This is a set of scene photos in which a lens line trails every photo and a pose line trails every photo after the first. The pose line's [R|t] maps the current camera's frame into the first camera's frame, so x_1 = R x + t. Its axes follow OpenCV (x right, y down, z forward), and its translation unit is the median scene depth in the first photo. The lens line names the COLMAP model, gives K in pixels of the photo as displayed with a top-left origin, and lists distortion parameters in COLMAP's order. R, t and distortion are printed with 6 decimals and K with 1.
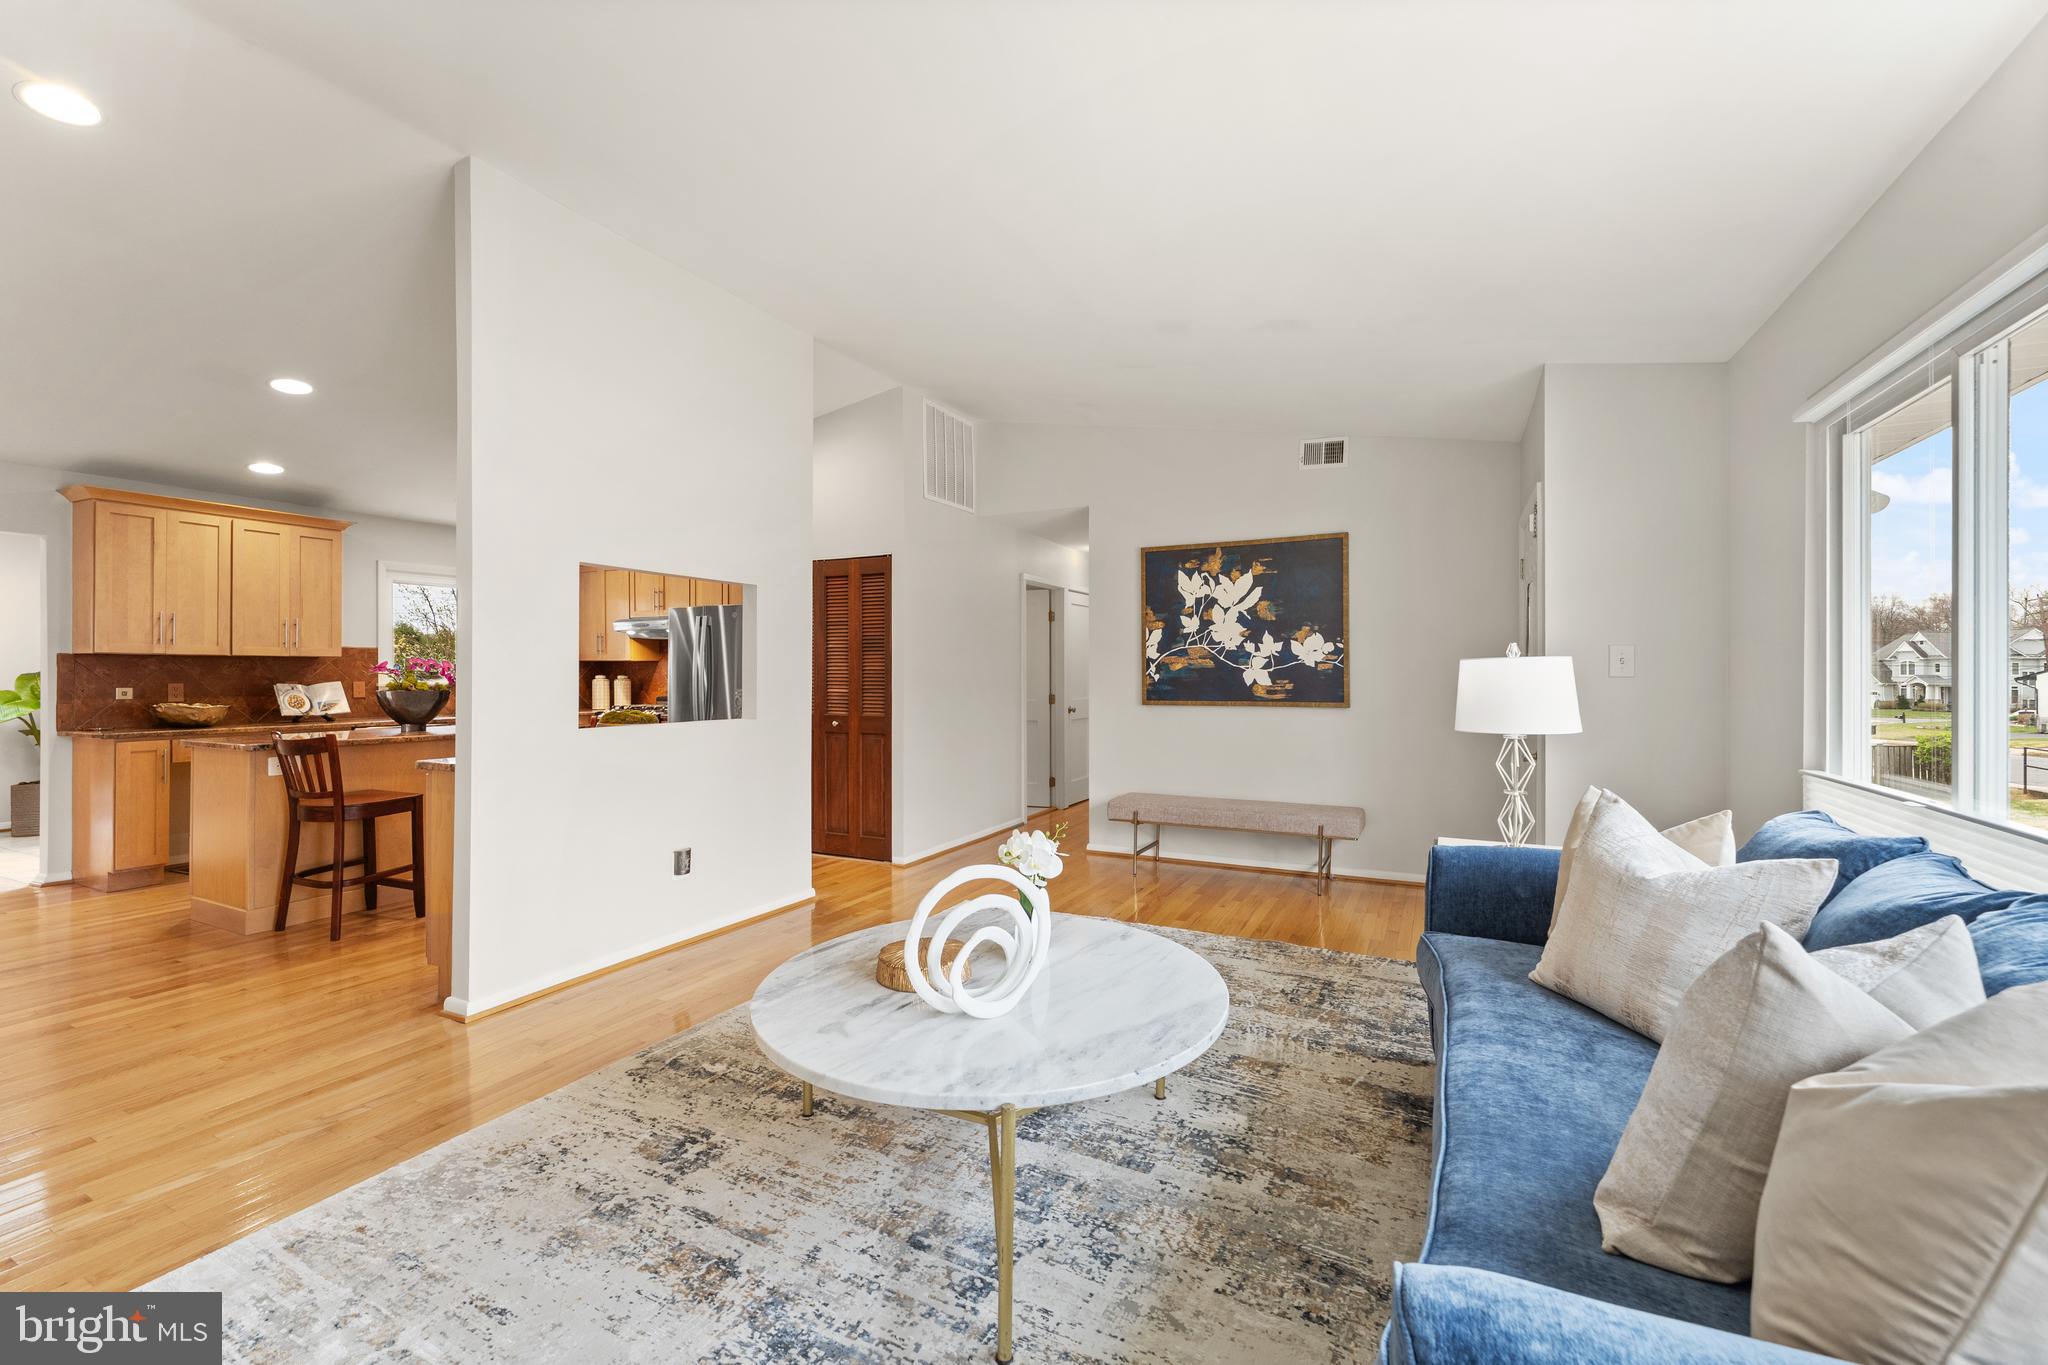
lens RADIAL K [[833.9, 0, 1023.8], [0, 833.9, 673.5], [0, 0, 1]] dist [0.000289, -0.000183]
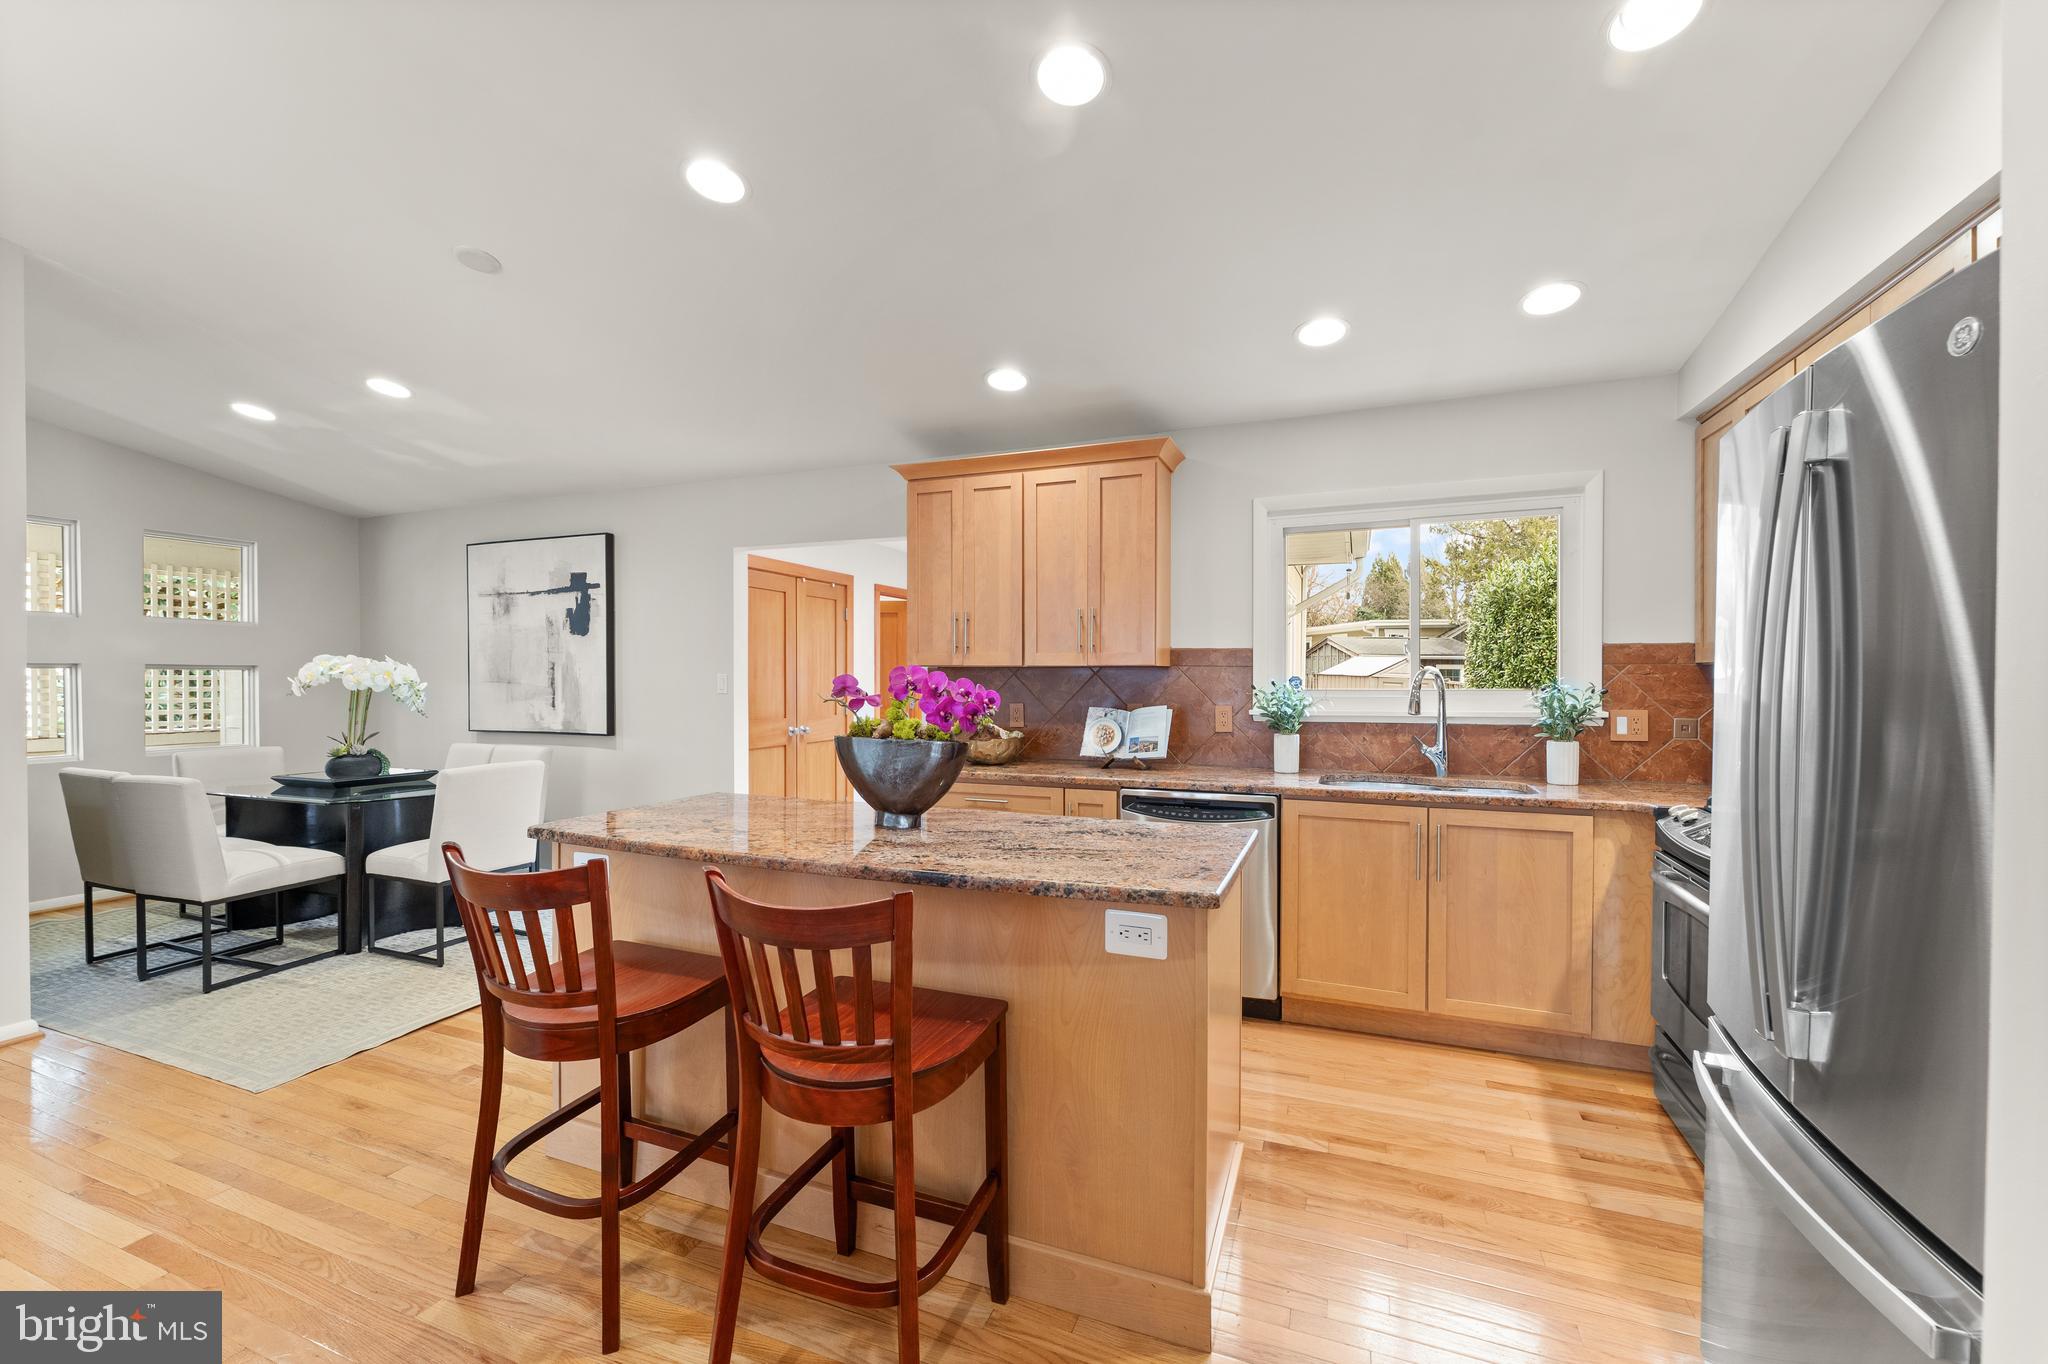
lens RADIAL K [[833.9, 0, 1027.0], [0, 833.9, 688.7], [0, 0, 1]] dist [0.000289, -0.000183]
pose [[0.086904, 0.012330, -0.996140, -0.249801], [-0.001705, 0.999924, 0.012228, -0.011429], [0.996215, 0.000636, 0.086918, 0.964472]]
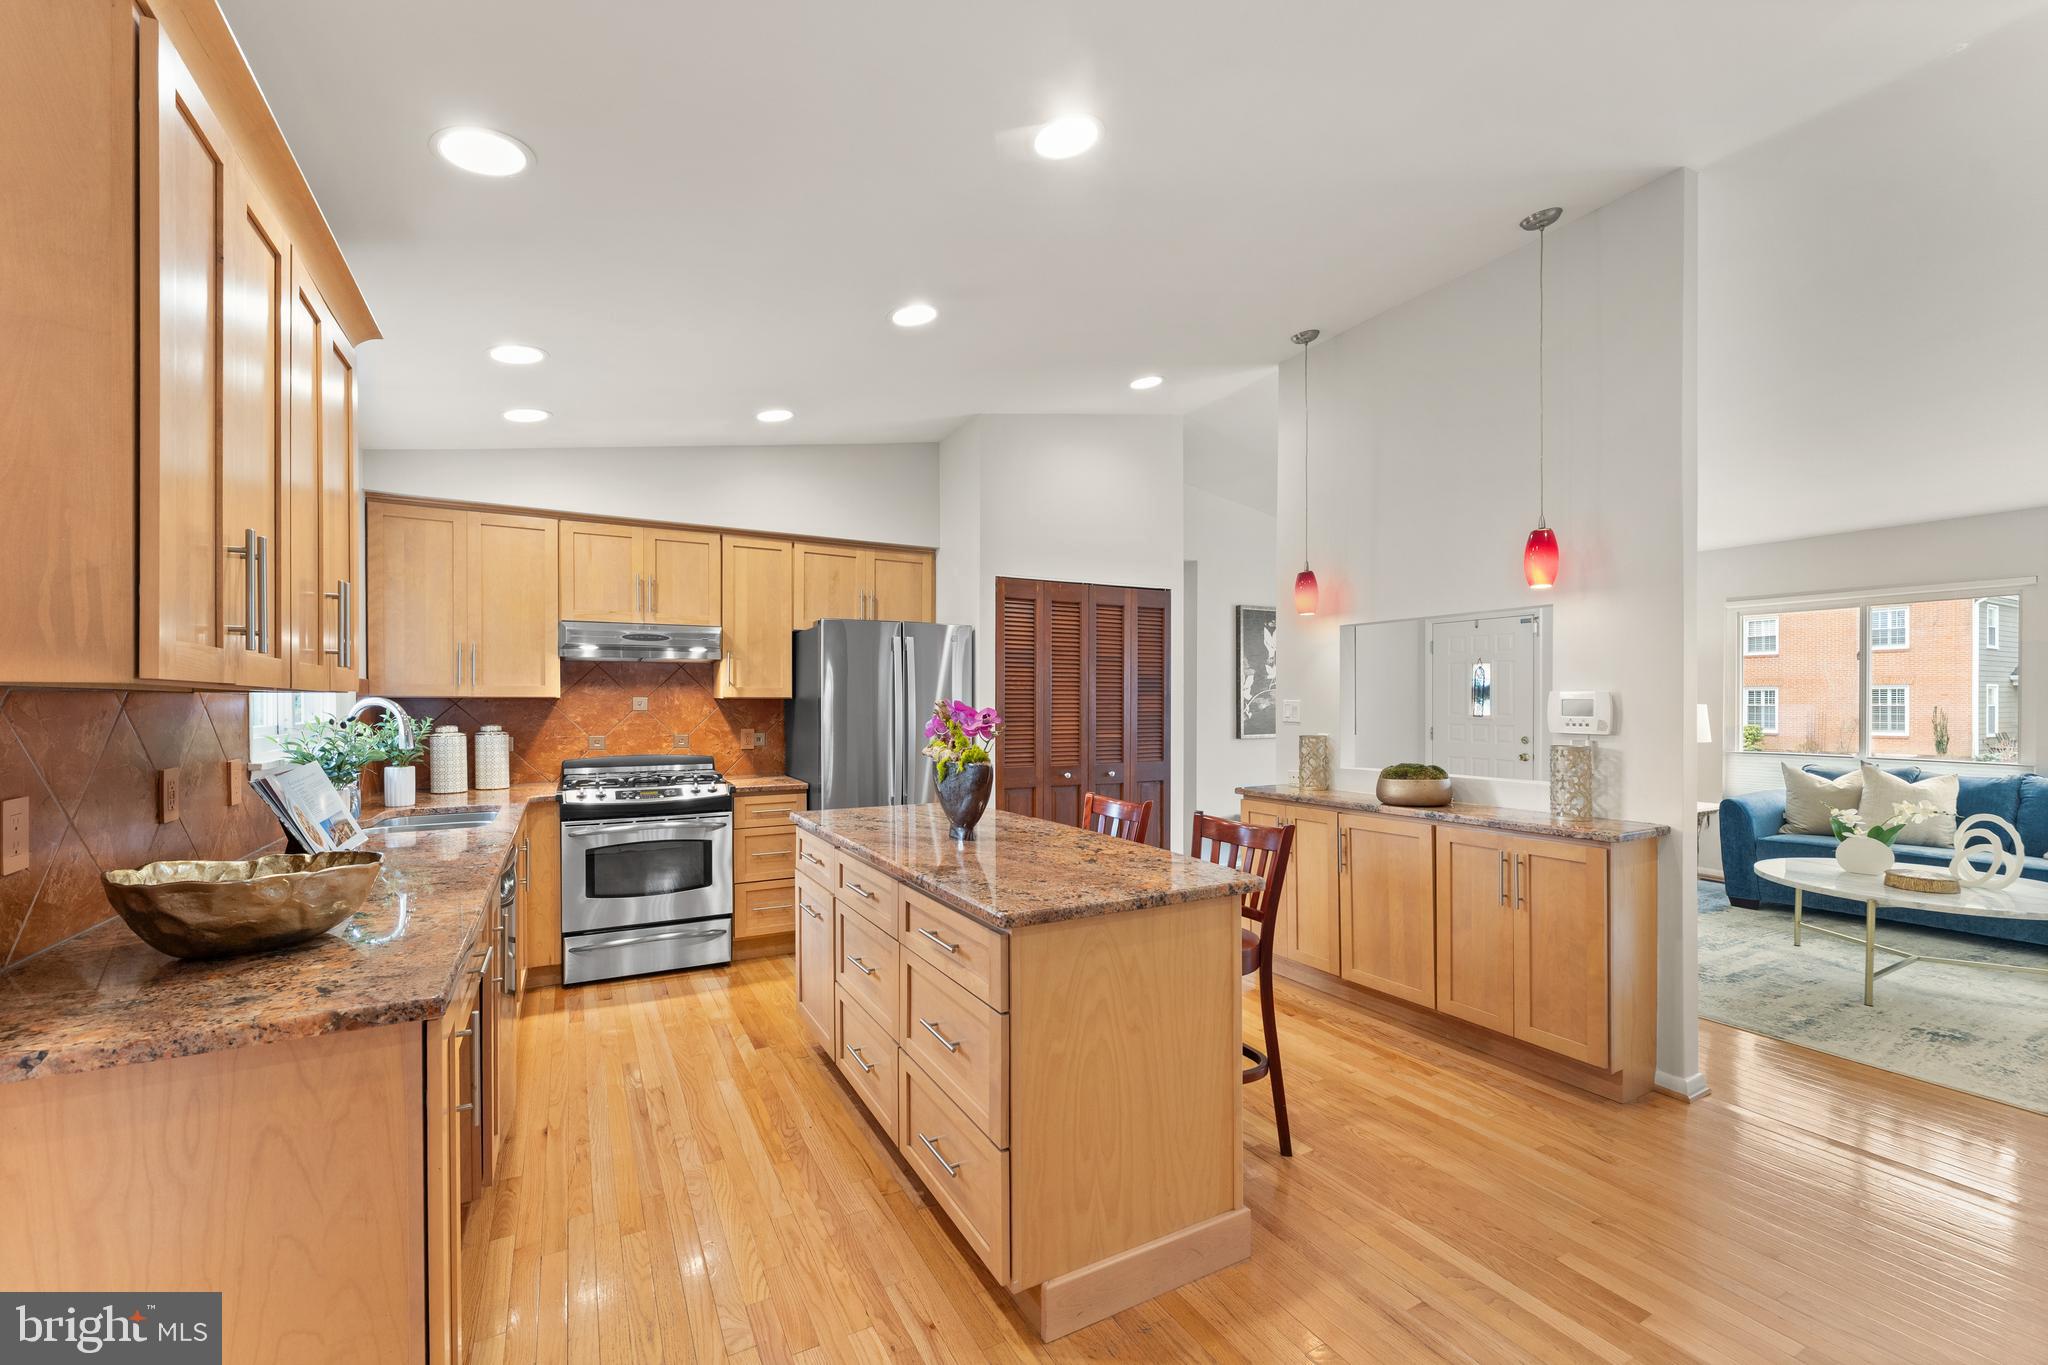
lens RADIAL K [[833.9, 0, 1017.4], [0, 833.9, 705.9], [0, 0, 1]] dist [0.000289, -0.000183]
pose [[0.574596, -0.006071, 0.818415, -1.074143], [0.002827, 0.999981, 0.005433, -0.017324], [-0.818433, -0.000808, 0.574602, 0.621564]]
